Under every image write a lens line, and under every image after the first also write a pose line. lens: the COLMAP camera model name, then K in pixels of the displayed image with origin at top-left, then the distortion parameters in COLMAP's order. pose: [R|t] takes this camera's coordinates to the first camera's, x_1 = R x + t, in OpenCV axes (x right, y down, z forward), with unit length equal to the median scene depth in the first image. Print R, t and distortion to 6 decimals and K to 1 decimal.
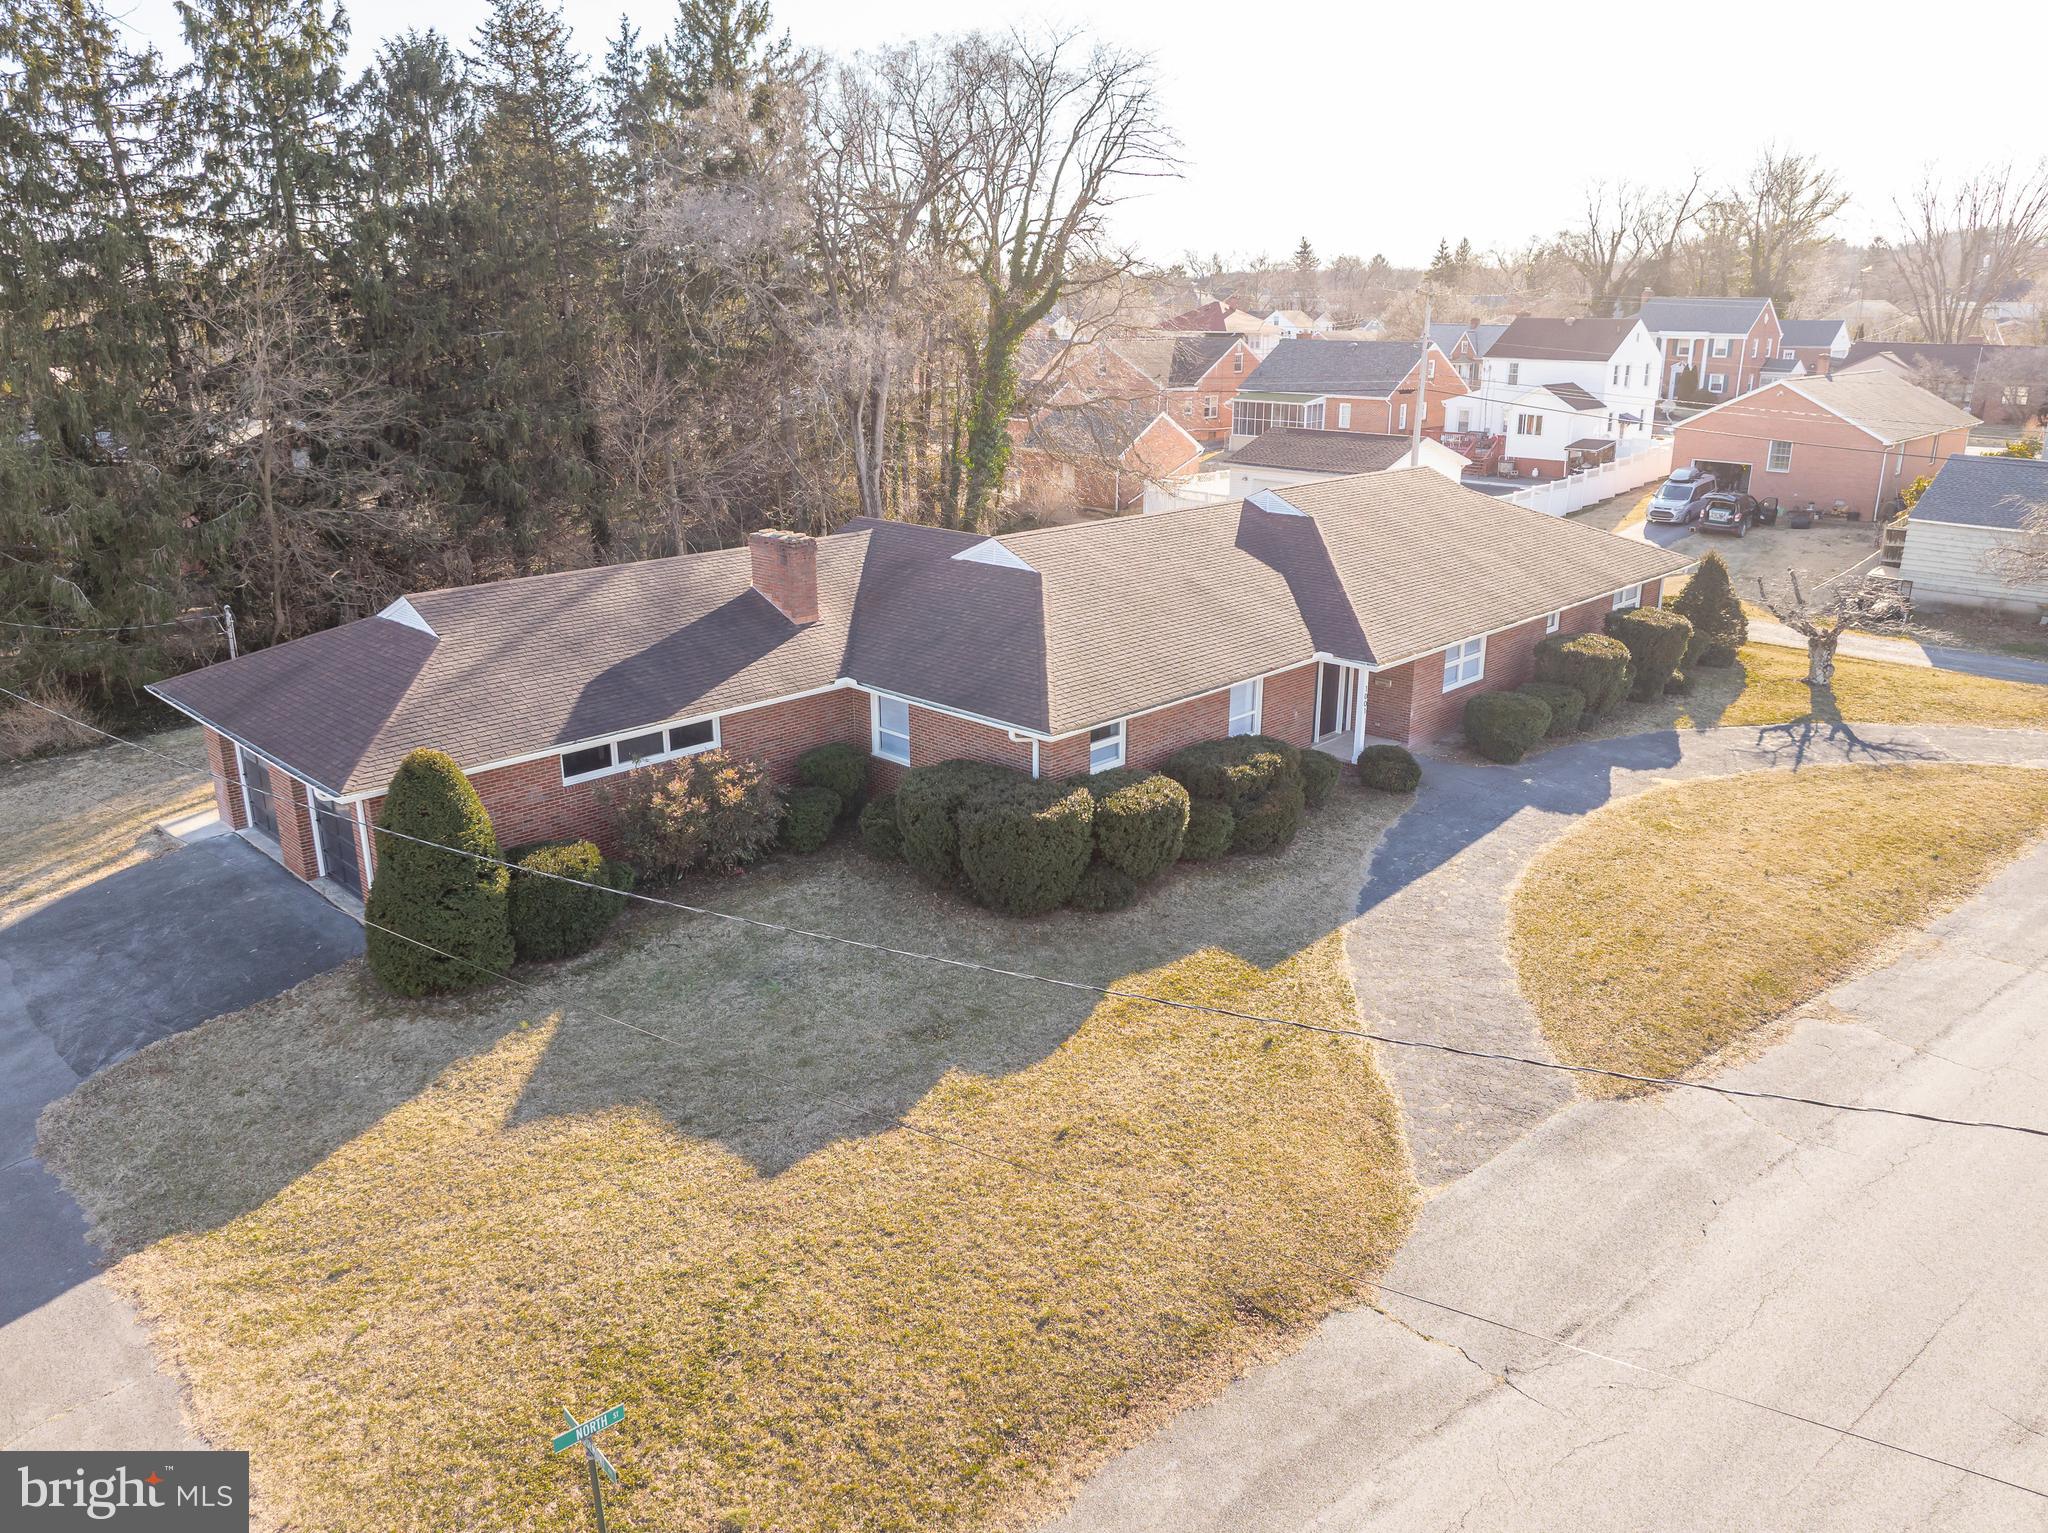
lens RADIAL K [[1407.1, 0, 1024.0], [0, 1407.1, 766.5], [0, 0, 1]] dist [-0.033179, 0.001278]
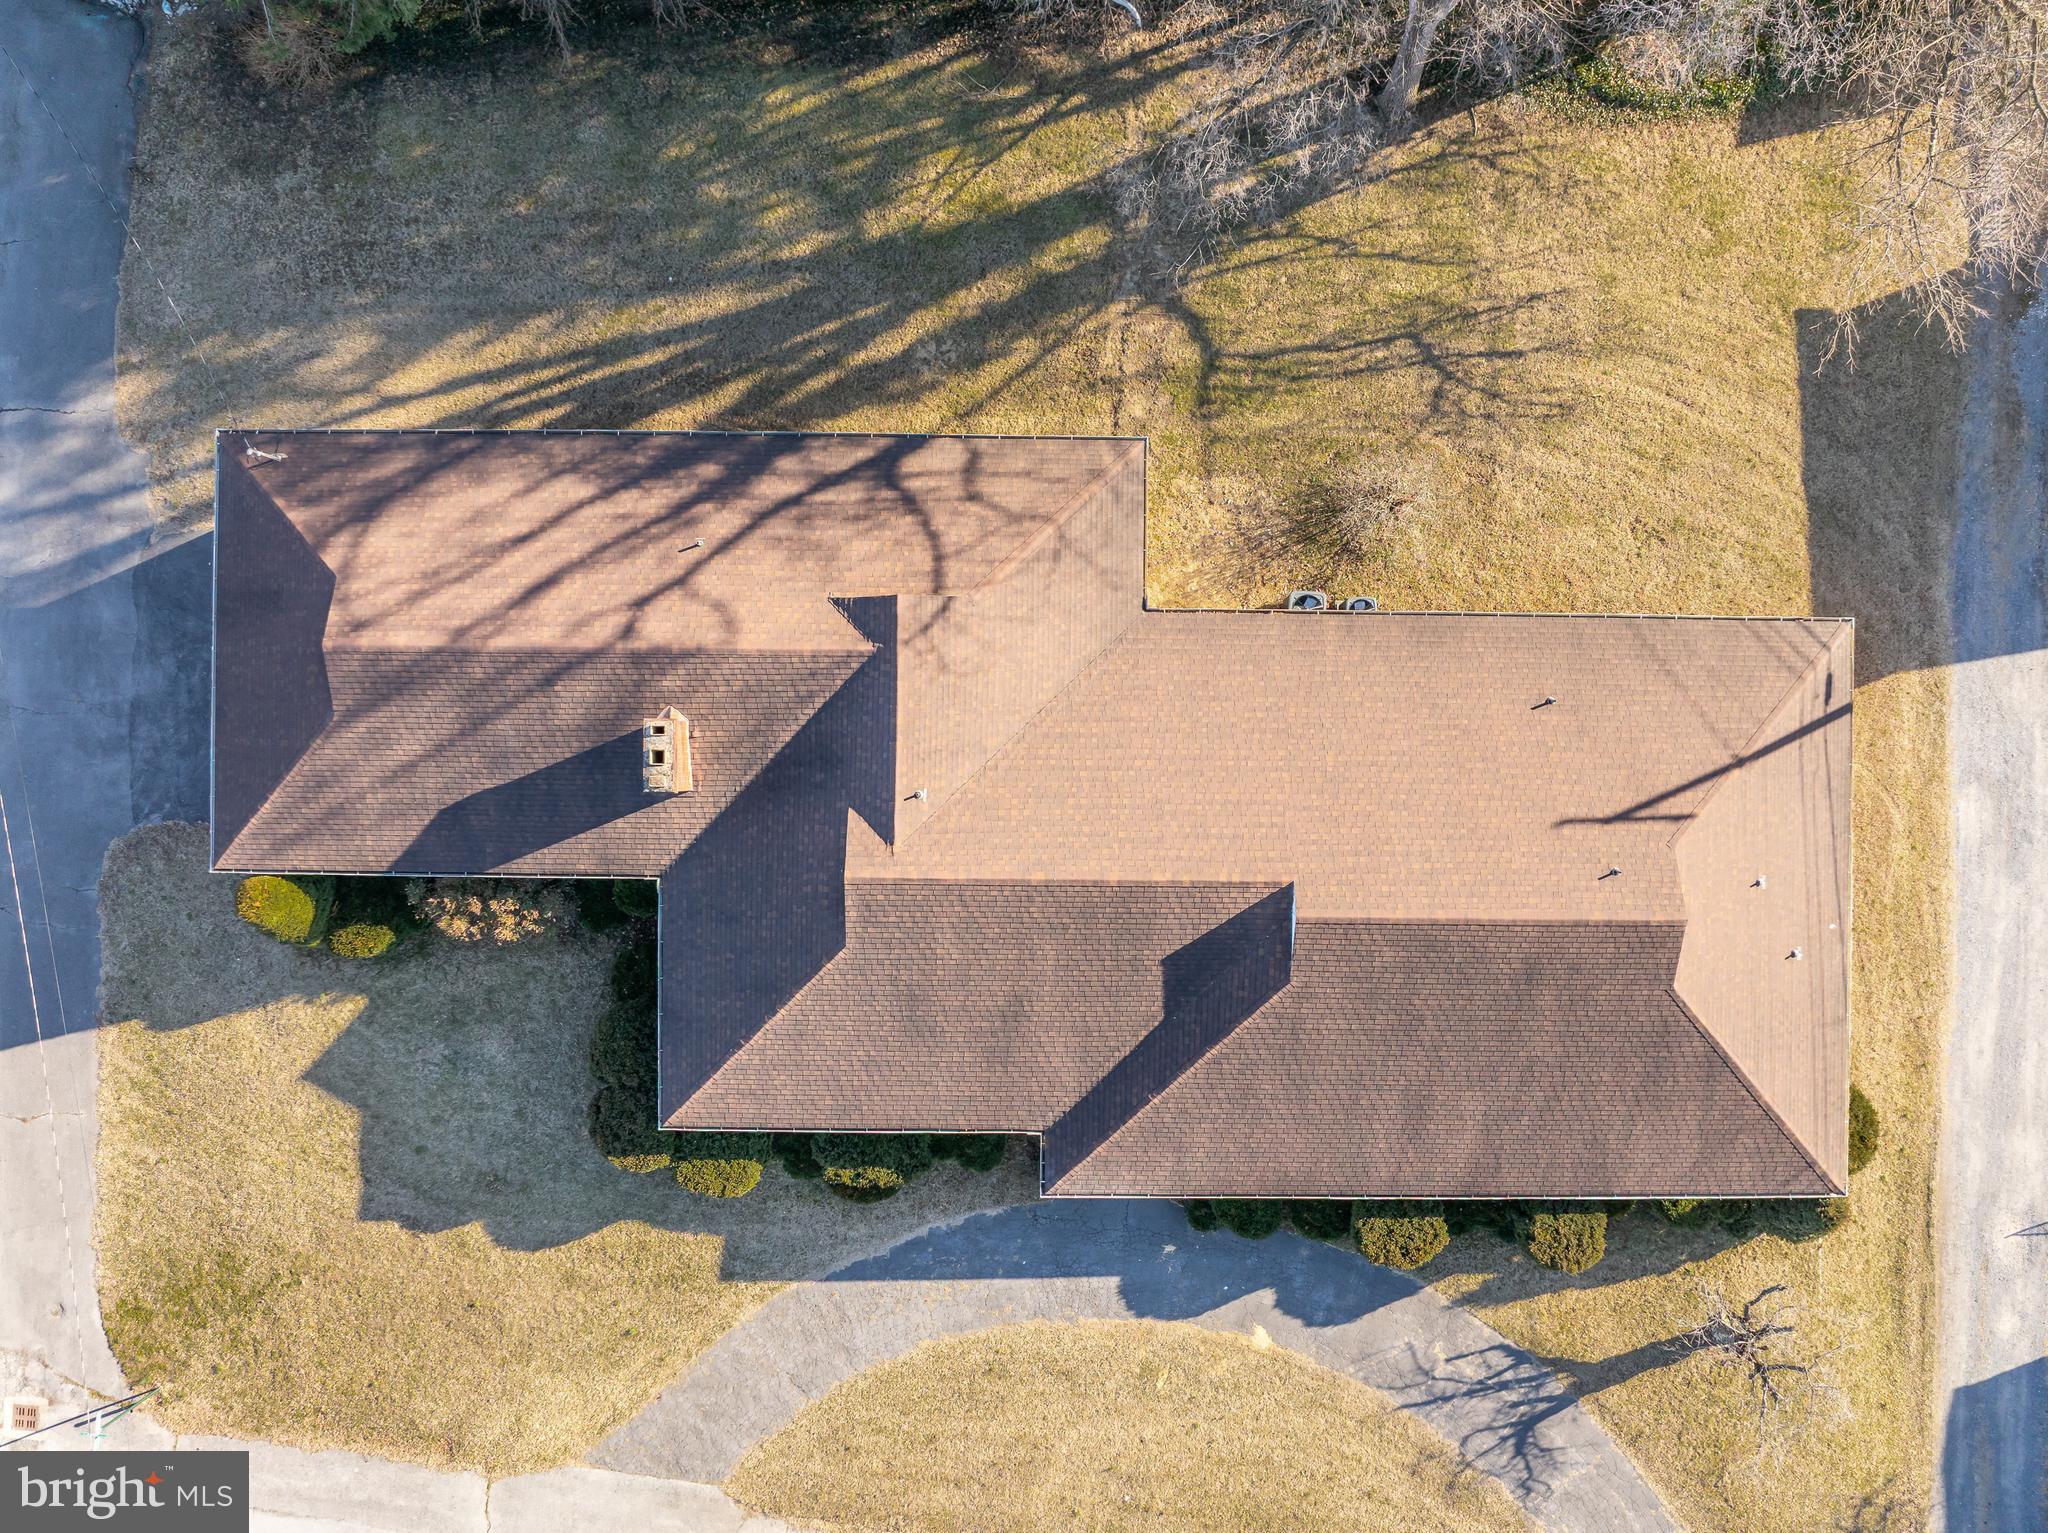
lens RADIAL K [[1407.1, 0, 1024.0], [0, 1407.1, 766.5], [0, 0, 1]] dist [-0.033179, 0.001278]
pose [[0.689665, 0.724114, -0.004612, 0.016351], [-0.238889, 0.233526, 0.942549, -1.330676], [0.683590, -0.648941, 0.334037, 0.987150]]
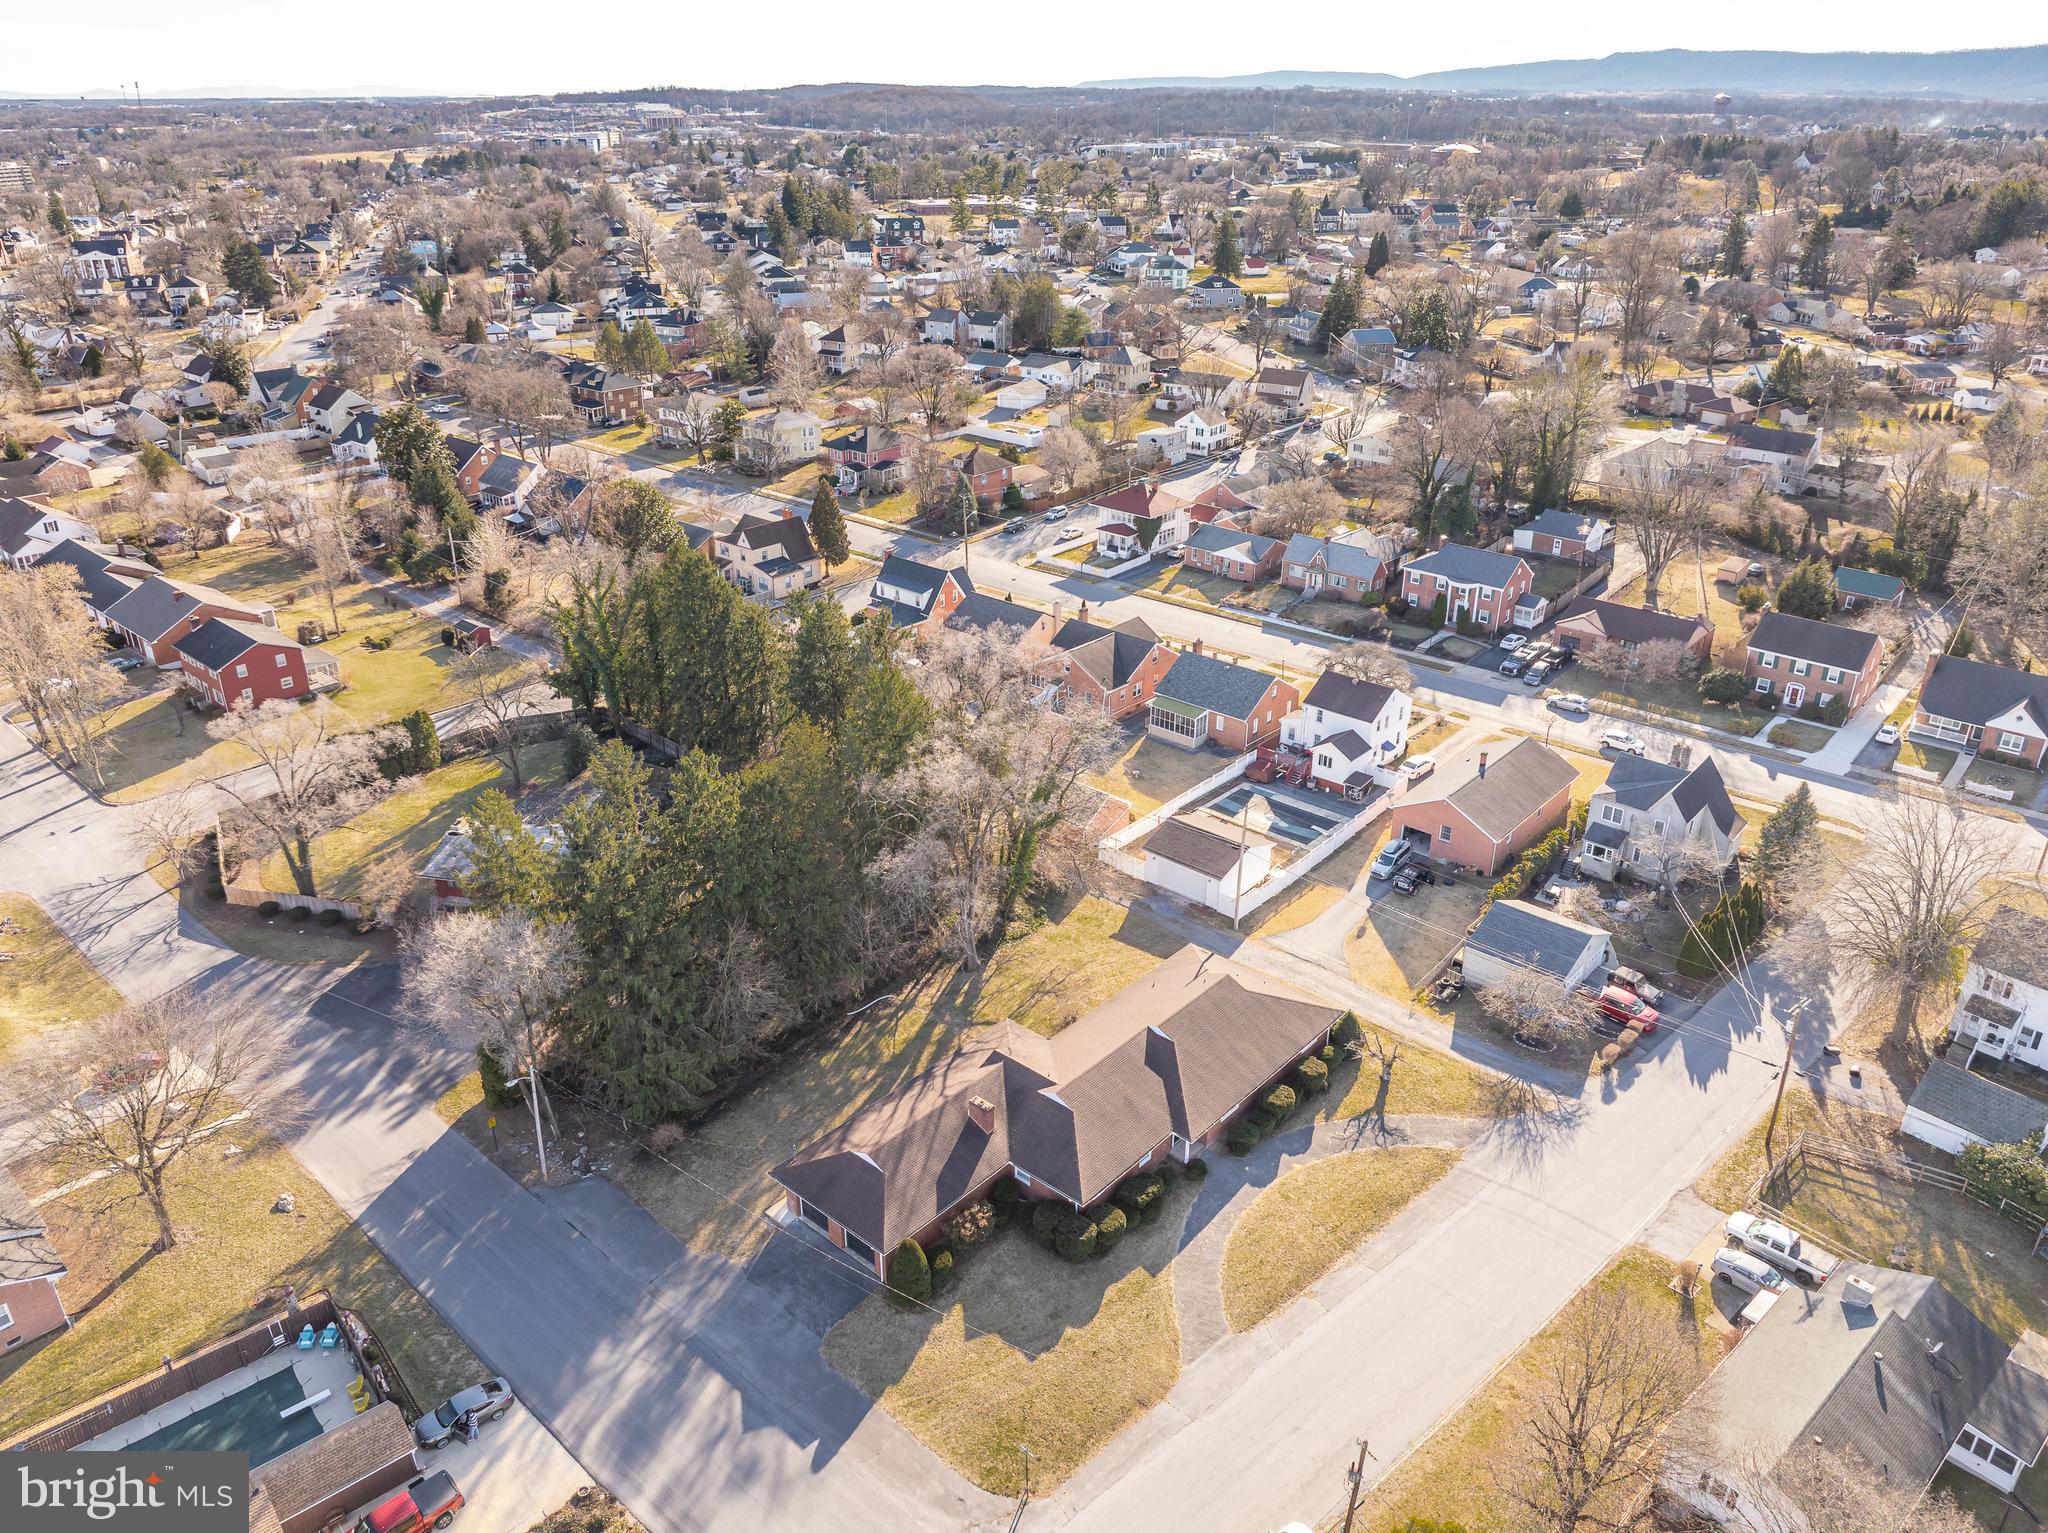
lens RADIAL K [[1407.1, 0, 1024.0], [0, 1407.1, 766.5], [0, 0, 1]] dist [-0.033179, 0.001278]
pose [[0.998607, -0.014686, 0.050684, -0.255701], [0.008469, 0.992645, 0.120761, -1.369735], [-0.052085, -0.120163, 0.991387, -1.992698]]
